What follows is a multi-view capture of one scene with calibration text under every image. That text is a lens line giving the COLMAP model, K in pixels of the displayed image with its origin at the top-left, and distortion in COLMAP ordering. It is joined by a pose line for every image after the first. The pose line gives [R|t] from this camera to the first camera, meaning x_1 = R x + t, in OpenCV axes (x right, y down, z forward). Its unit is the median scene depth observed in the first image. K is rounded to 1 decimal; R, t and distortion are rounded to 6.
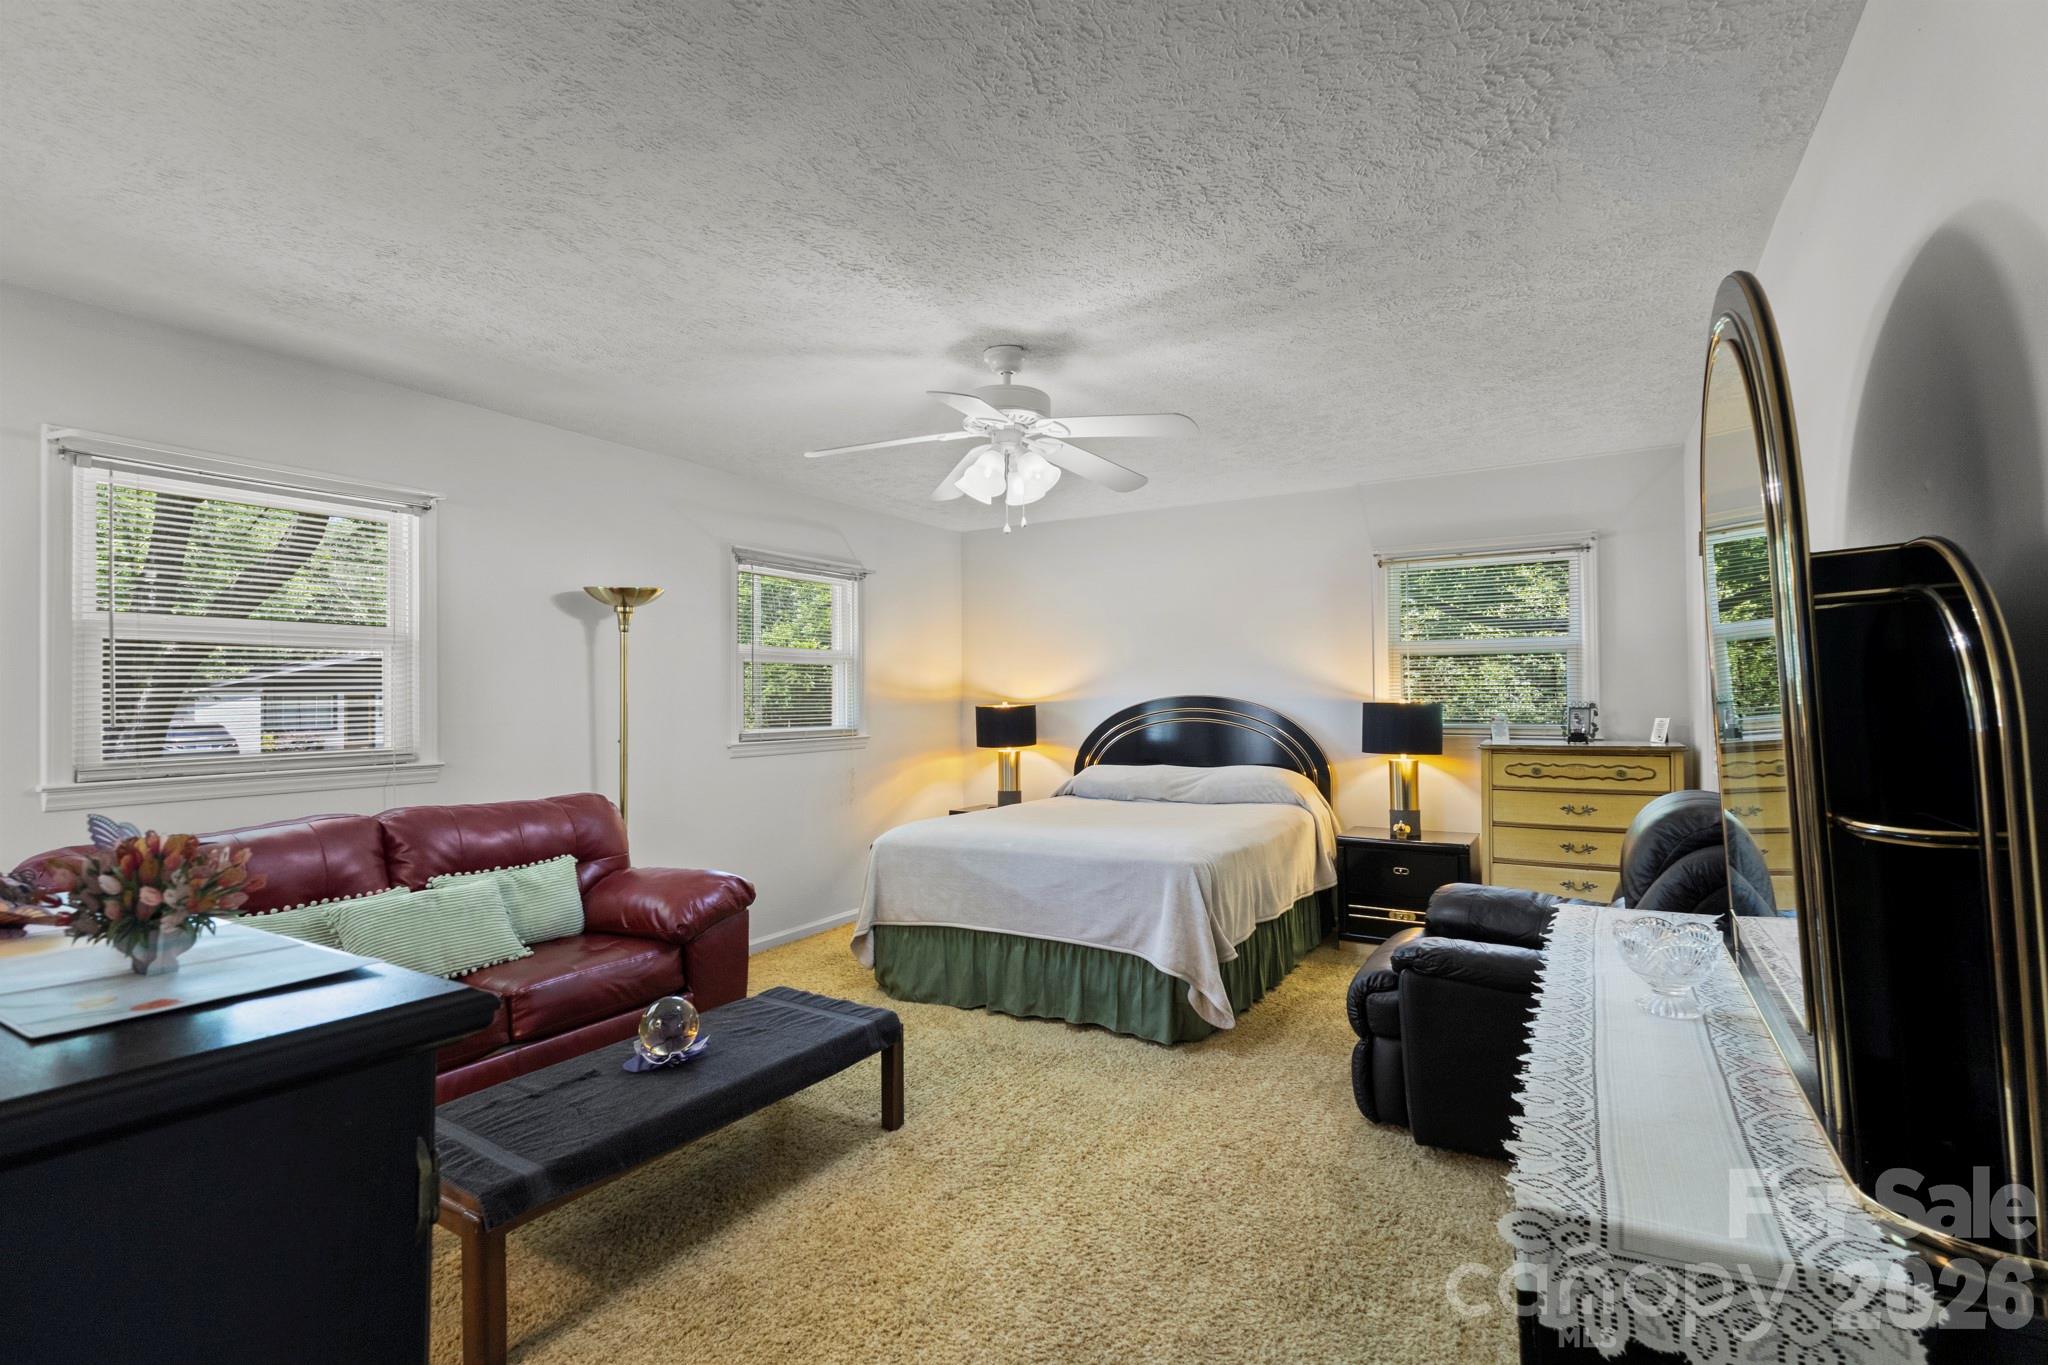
lens RADIAL K [[958.7, 0, 1013.0], [0, 958.7, 691.3], [0, 0, 1]] dist [0.002123, 0.004151]
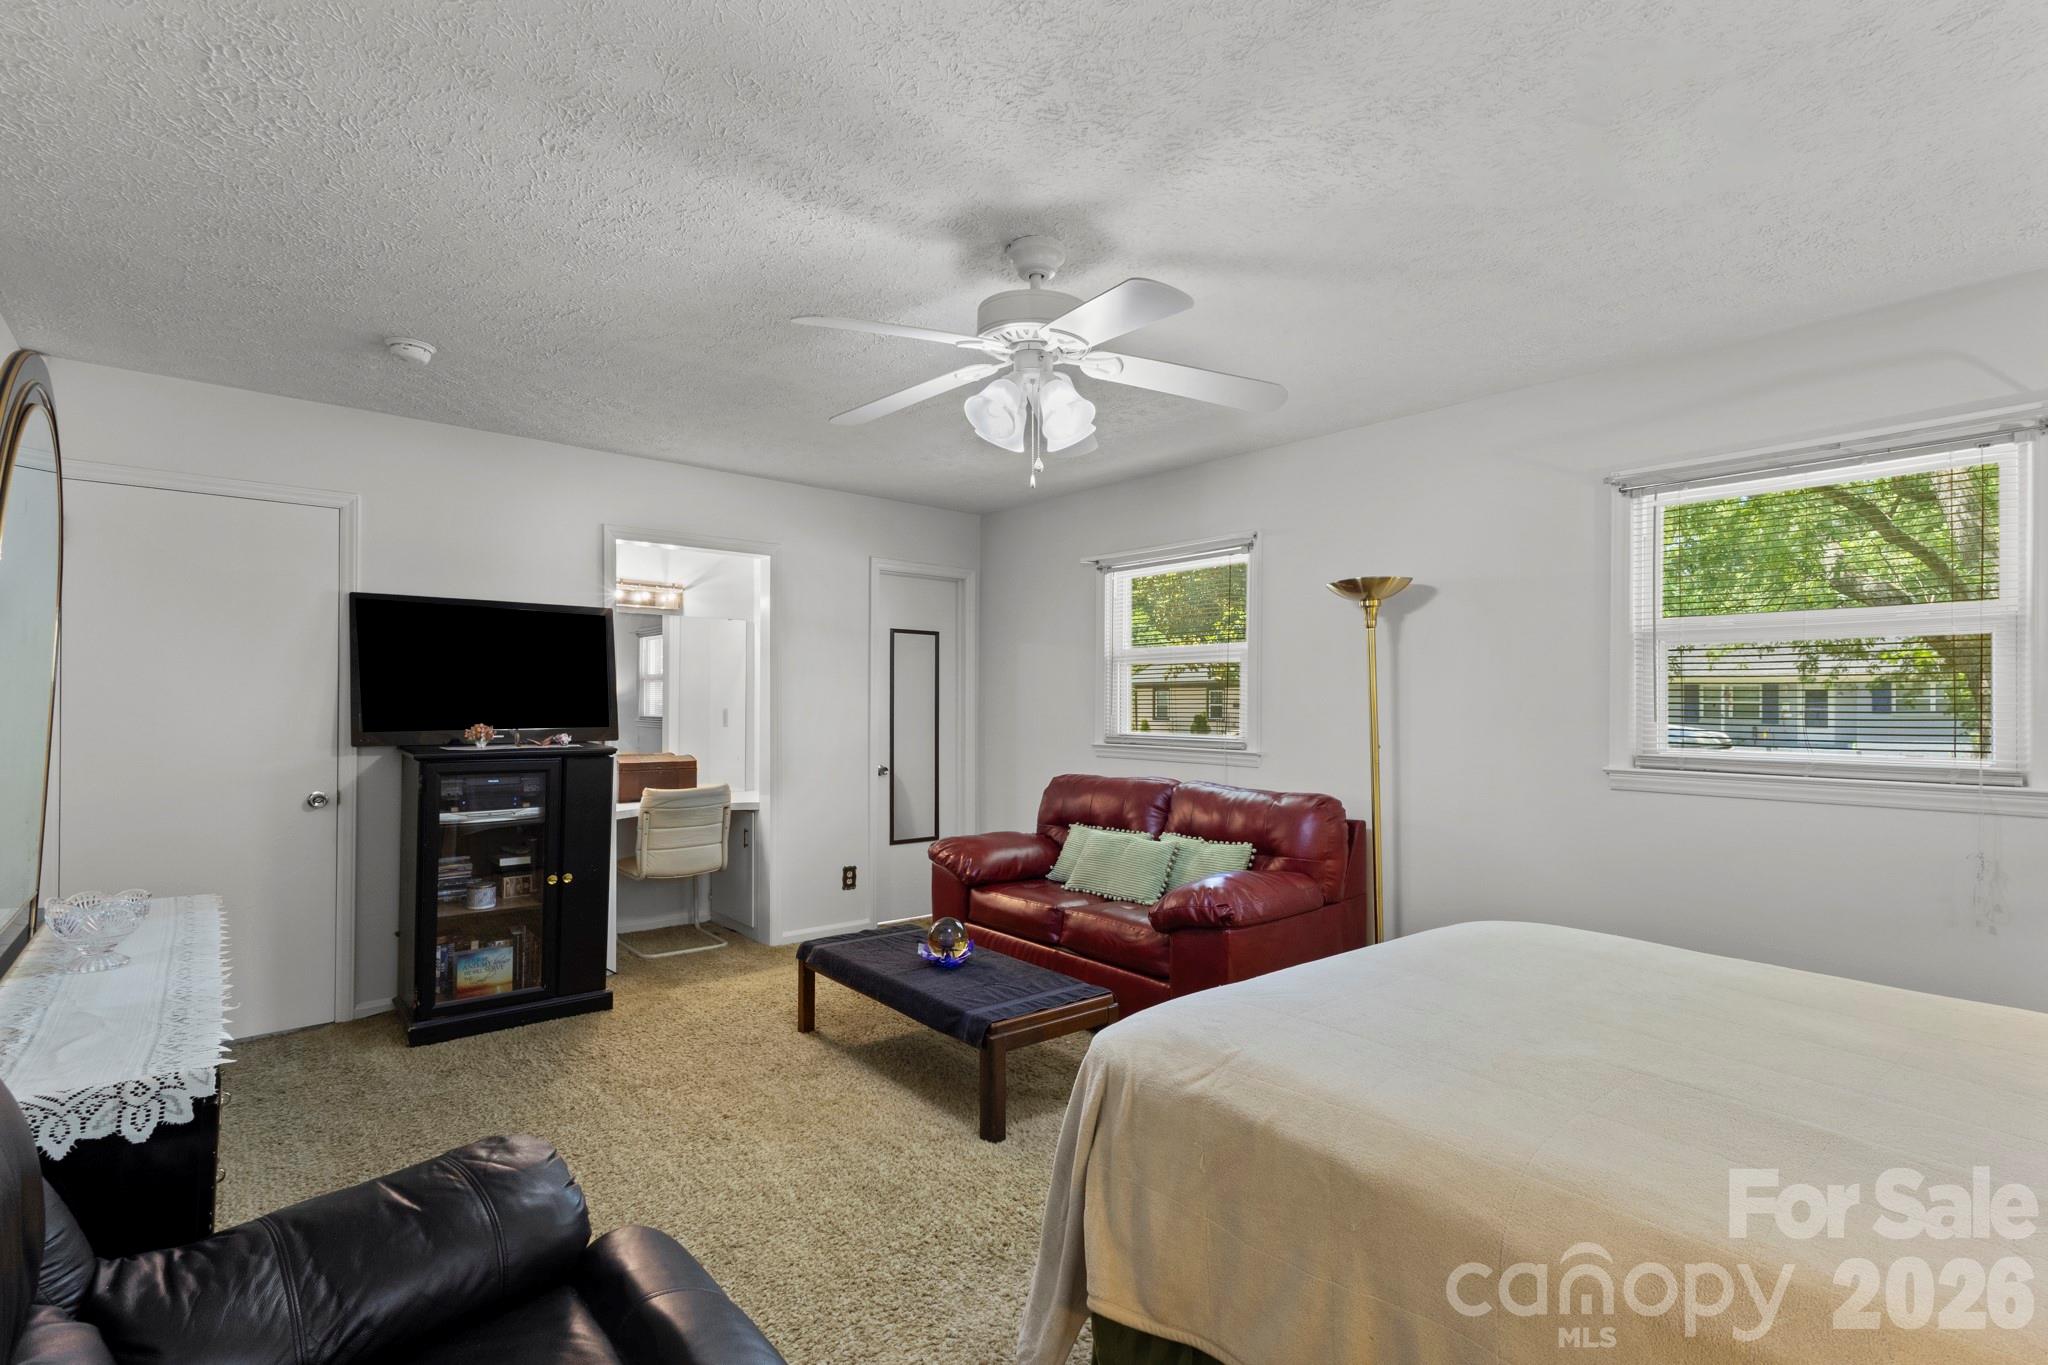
lens RADIAL K [[958.7, 0, 1013.0], [0, 958.7, 691.3], [0, 0, 1]] dist [0.002123, 0.004151]
pose [[-0.309271, -0.014902, -0.950857, 0.575991], [0.001779, 0.999866, -0.016249, 0.012714], [0.950972, -0.006717, -0.309203, 0.968458]]
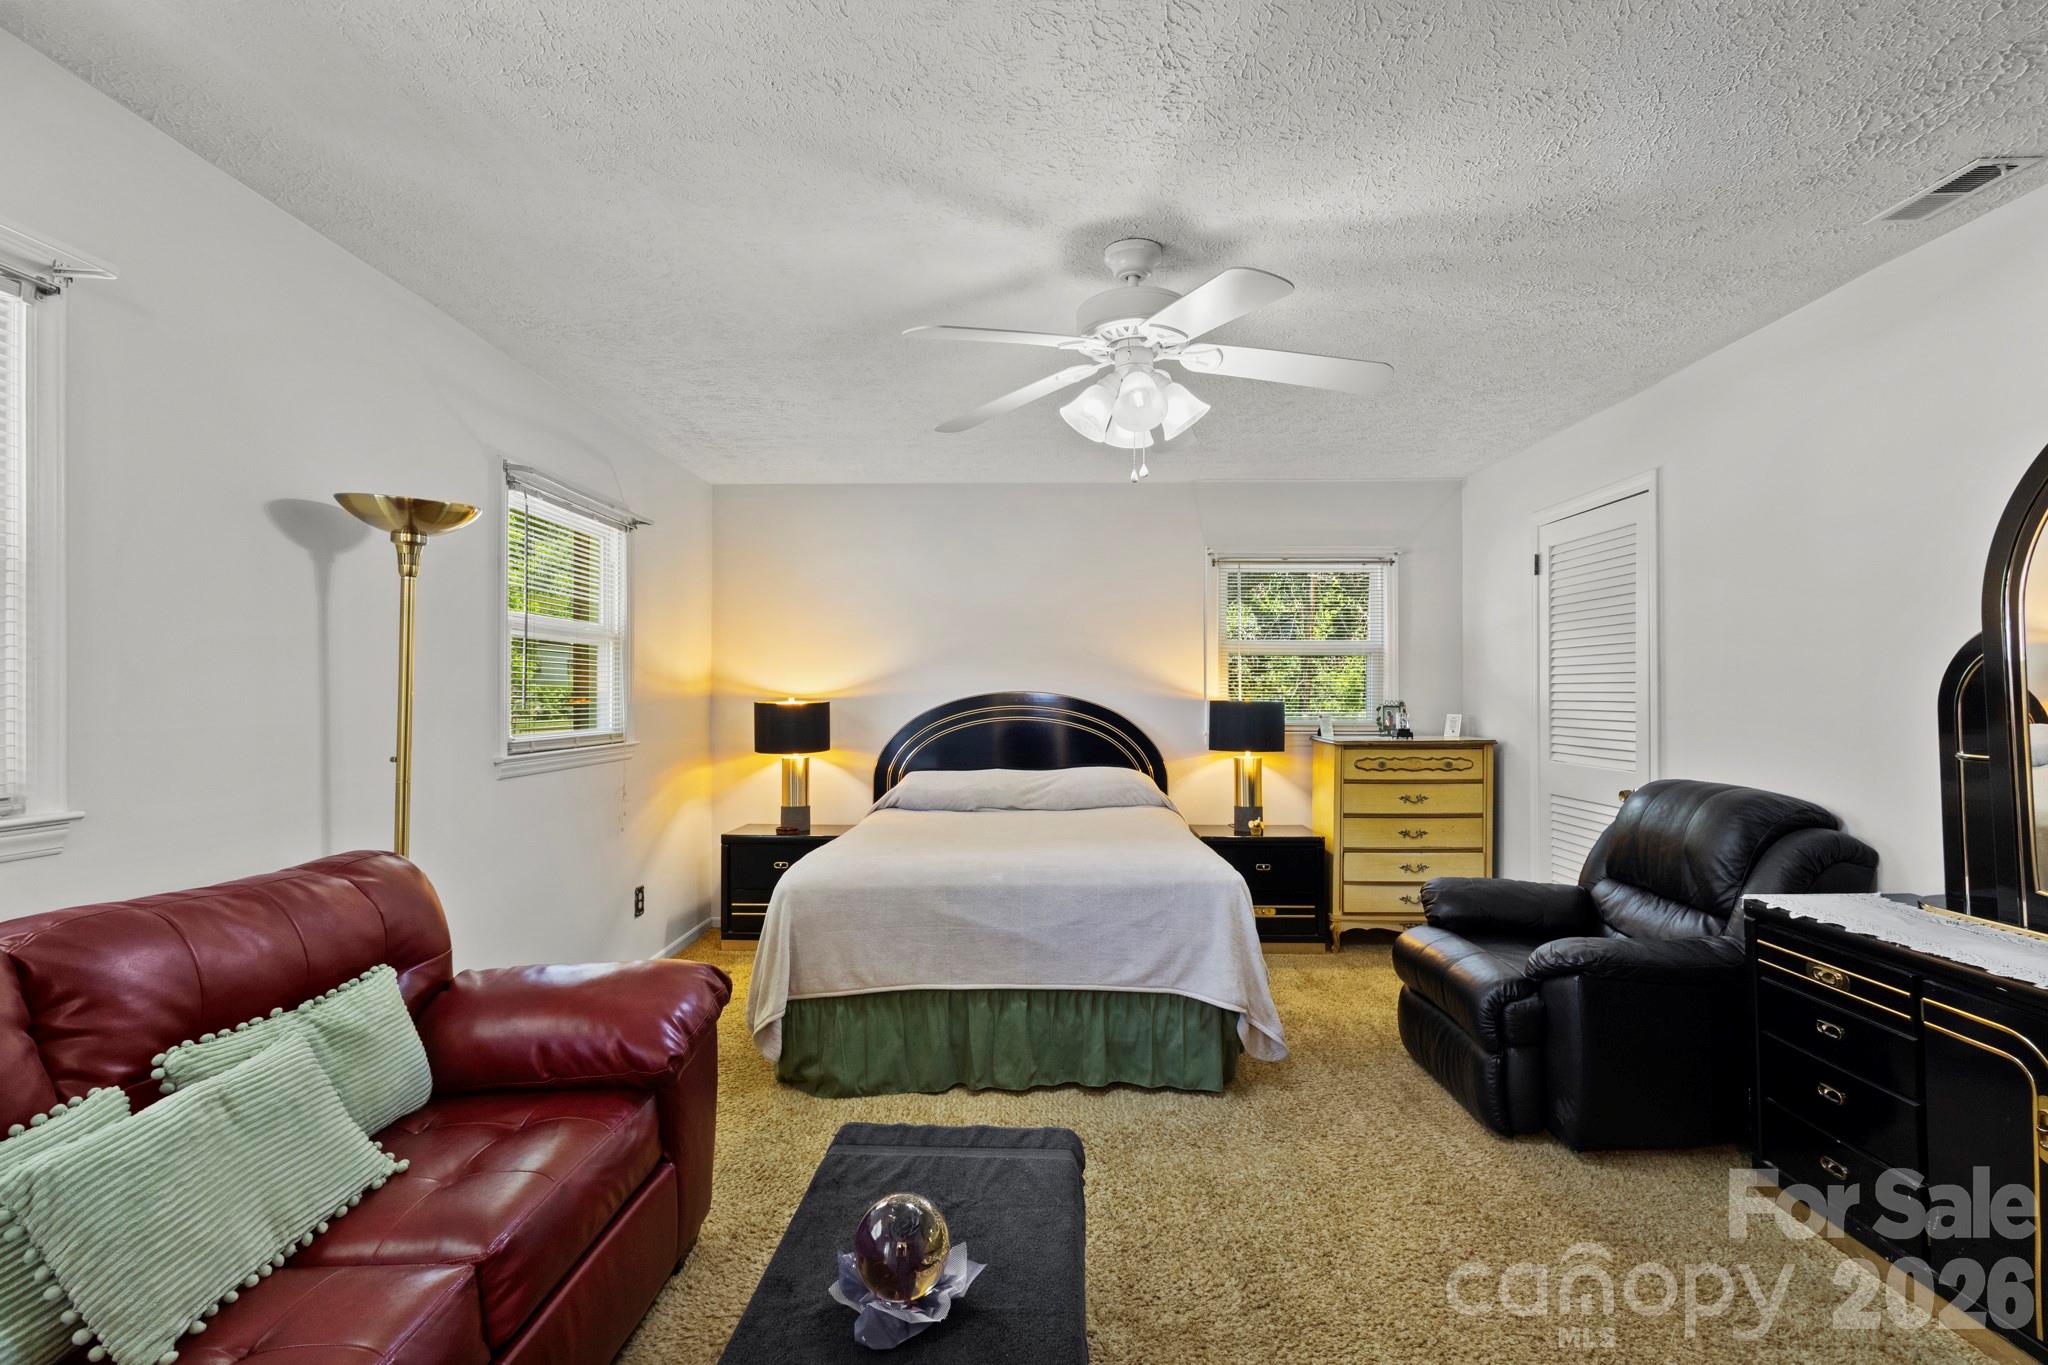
lens RADIAL K [[958.7, 0, 1013.0], [0, 958.7, 691.3], [0, 0, 1]] dist [0.002123, 0.004151]
pose [[0.864928, 0.009765, 0.501801, -0.385335], [-0.010781, 0.999942, -0.000877, 0.006408], [-0.501780, -0.004651, 0.864983, 0.297352]]
